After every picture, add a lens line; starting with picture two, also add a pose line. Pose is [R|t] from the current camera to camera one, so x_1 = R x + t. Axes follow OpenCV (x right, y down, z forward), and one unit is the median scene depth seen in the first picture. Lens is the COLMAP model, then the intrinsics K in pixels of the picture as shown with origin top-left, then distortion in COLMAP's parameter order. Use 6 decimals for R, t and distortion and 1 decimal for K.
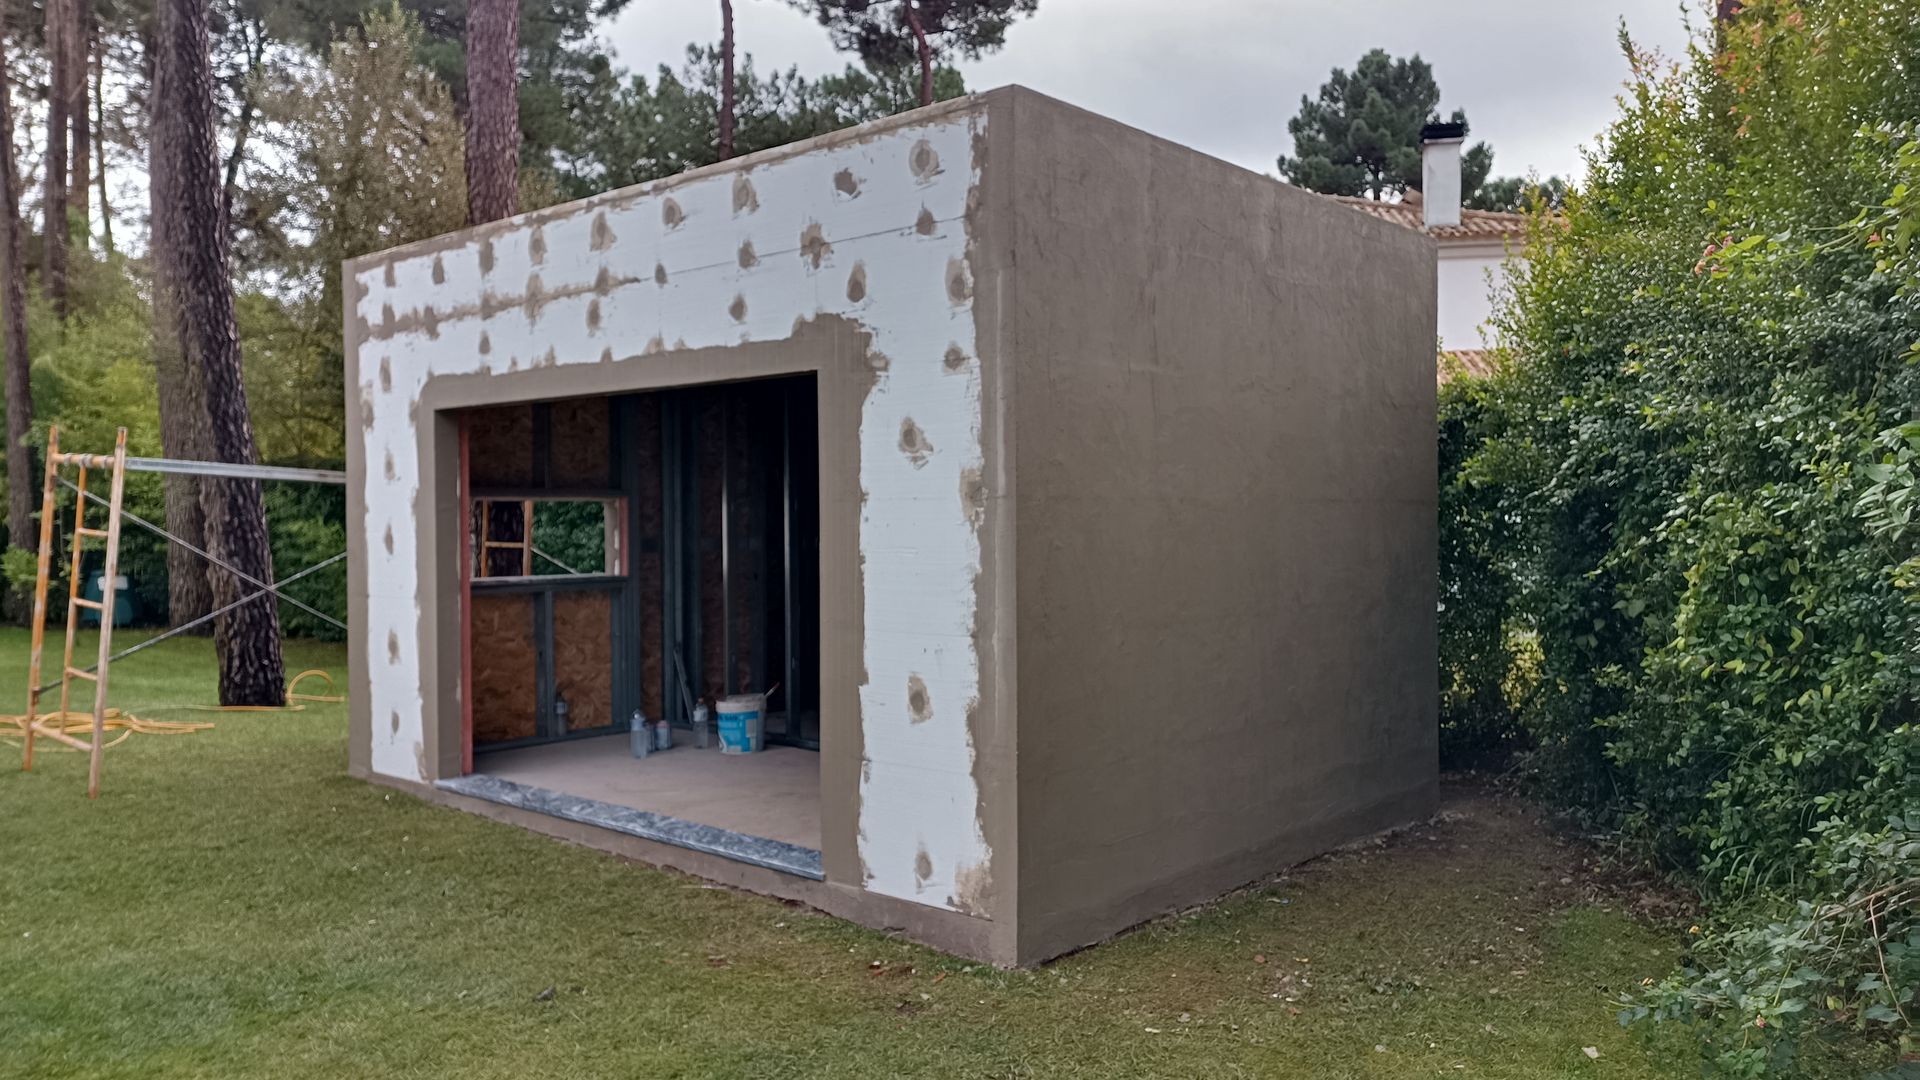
lens RADIAL K [[1401.4, 0, 952.8], [0, 1401.4, 545.7], [0, 0, 1]] dist [0.012630, 0.001146]
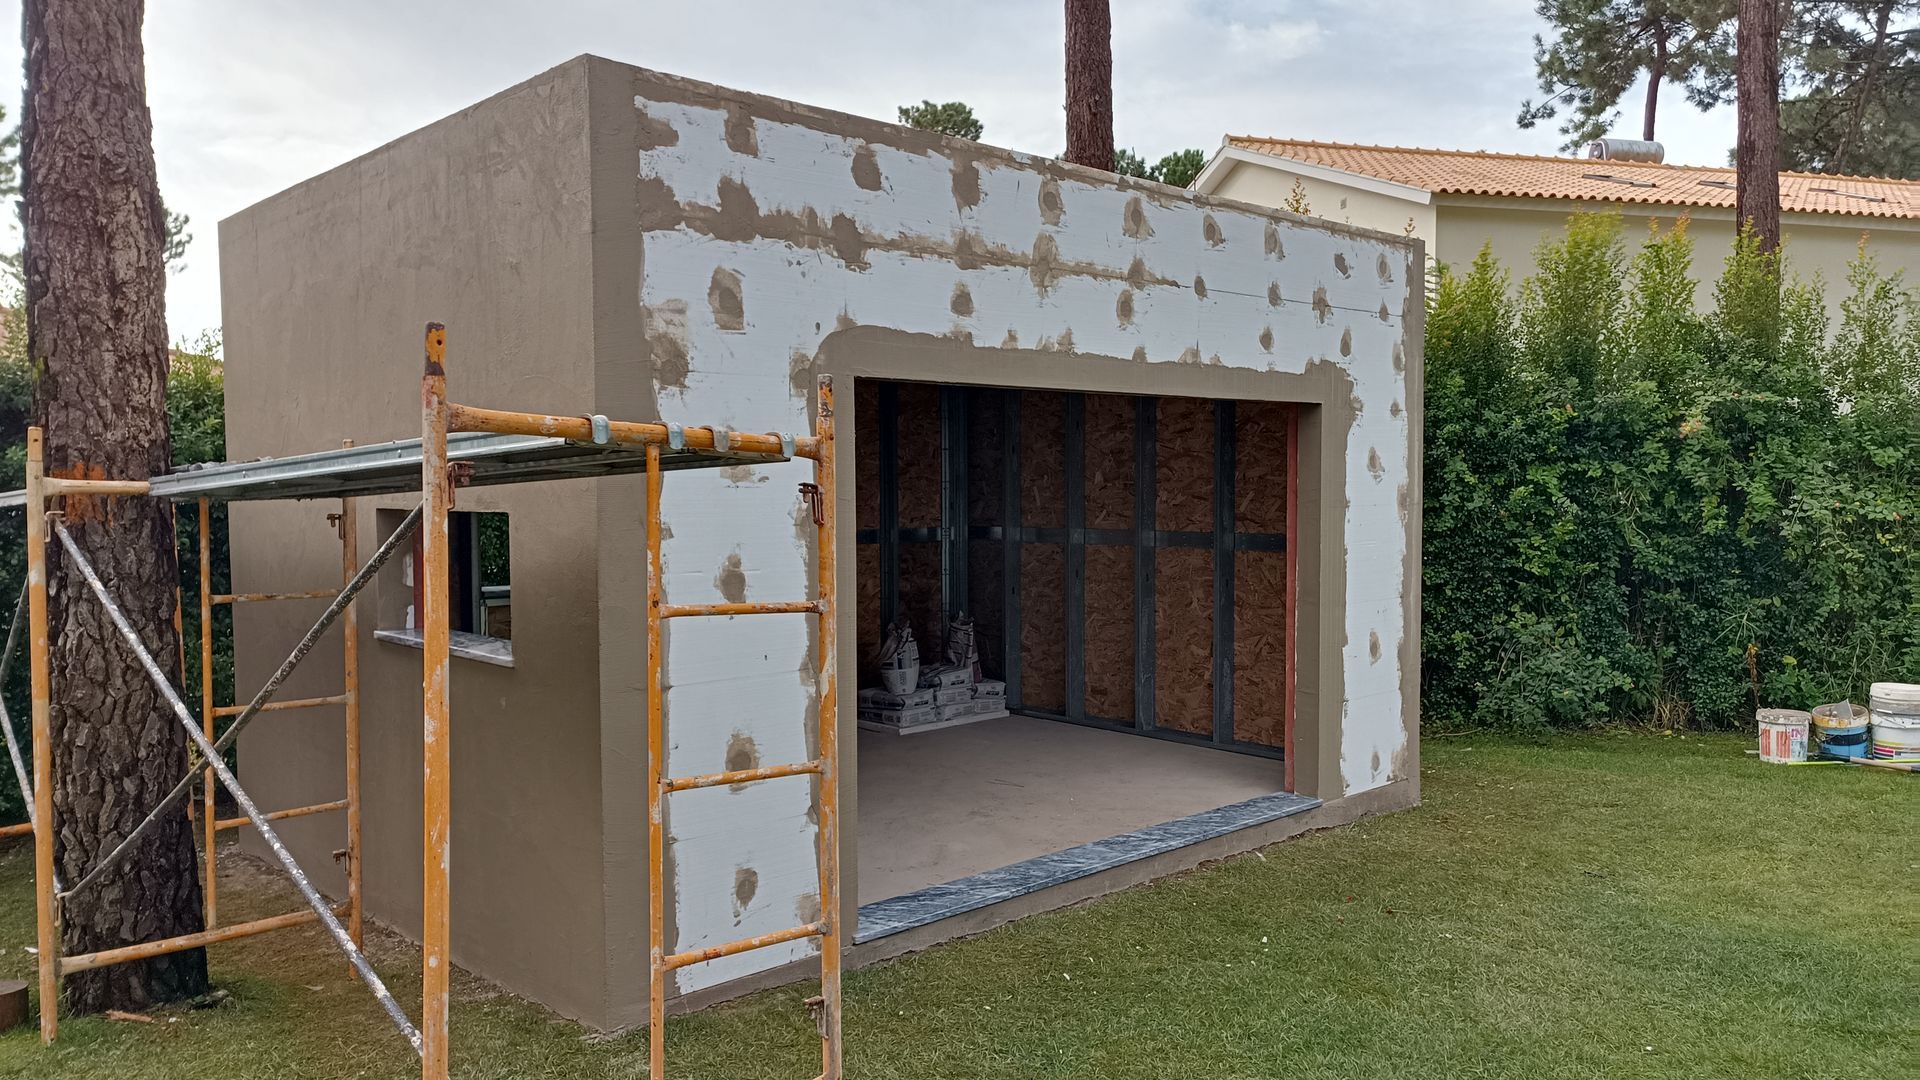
lens RADIAL K [[1376.8, 0, 961.9], [0, 1376.8, 539.2], [0, 0, 1]] dist [0.065855, -0.080828]
pose [[0.099695, -0.041562, 0.994150, -0.280803], [0.023827, 0.998940, 0.039373, -0.012374], [-0.994733, 0.019762, 0.100580, 0.245632]]
